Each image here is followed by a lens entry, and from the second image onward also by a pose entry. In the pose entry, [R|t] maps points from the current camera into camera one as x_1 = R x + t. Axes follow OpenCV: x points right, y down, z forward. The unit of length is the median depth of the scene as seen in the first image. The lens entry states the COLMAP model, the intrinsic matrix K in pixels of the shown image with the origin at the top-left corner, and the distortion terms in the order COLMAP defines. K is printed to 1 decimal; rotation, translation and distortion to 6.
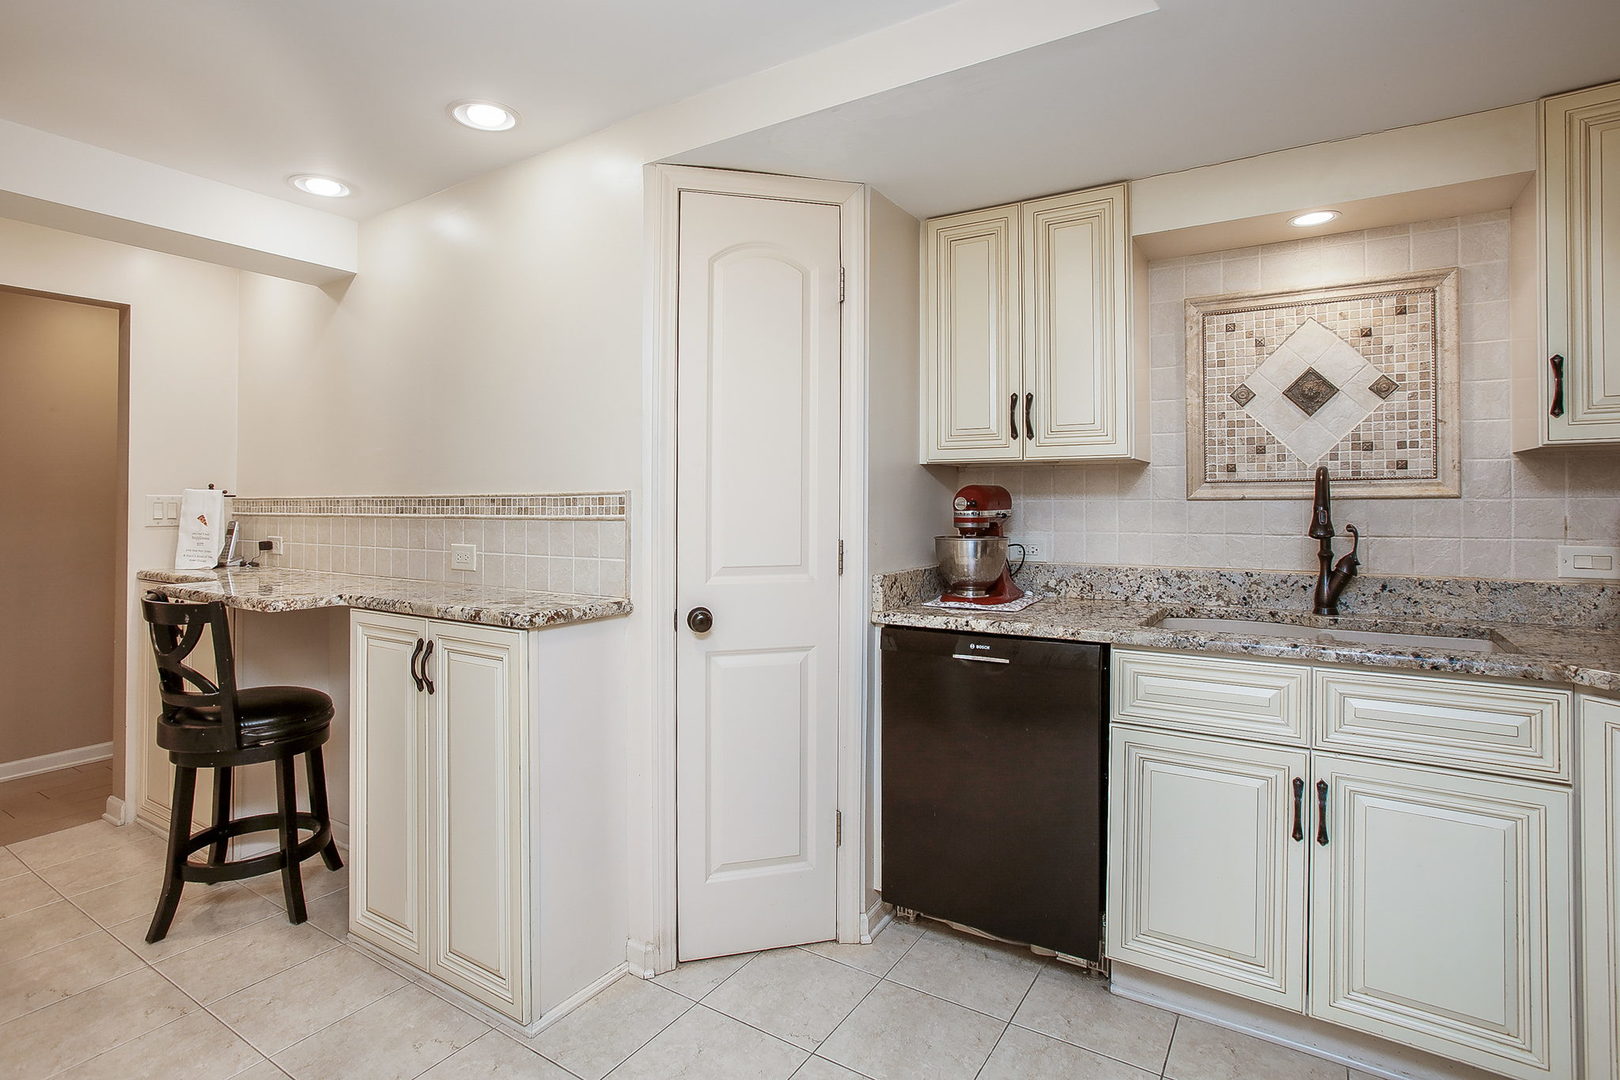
lens RADIAL K [[800.2, 0, 811.3], [0, 800.2, 488.6], [0, 0, 1]] dist [-0.026590, 0.000488]
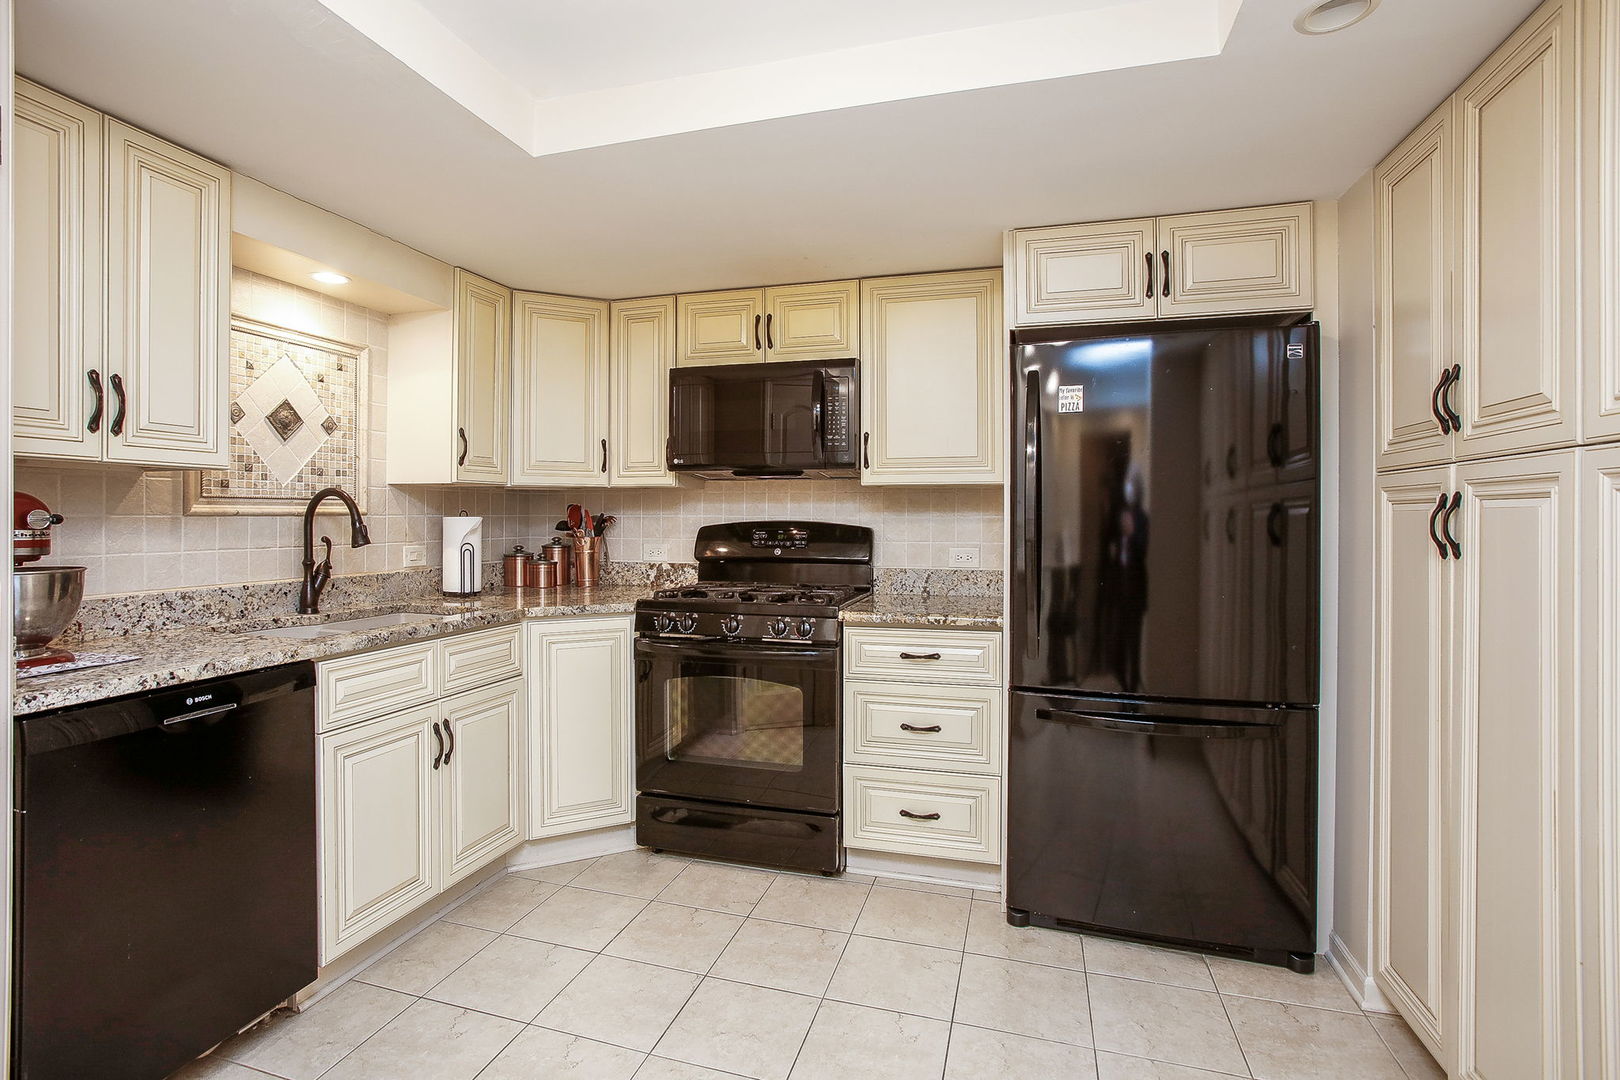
lens RADIAL K [[807.9, 0, 808.5], [0, 807.9, 523.4], [0, 0, 1]] dist [-0.000628, -0.000068]
pose [[-0.275485, -0.005769, 0.961288, -0.691289], [-0.014796, 0.999889, 0.001761, 0.011995], [-0.961191, -0.013738, -0.275540, 0.606747]]
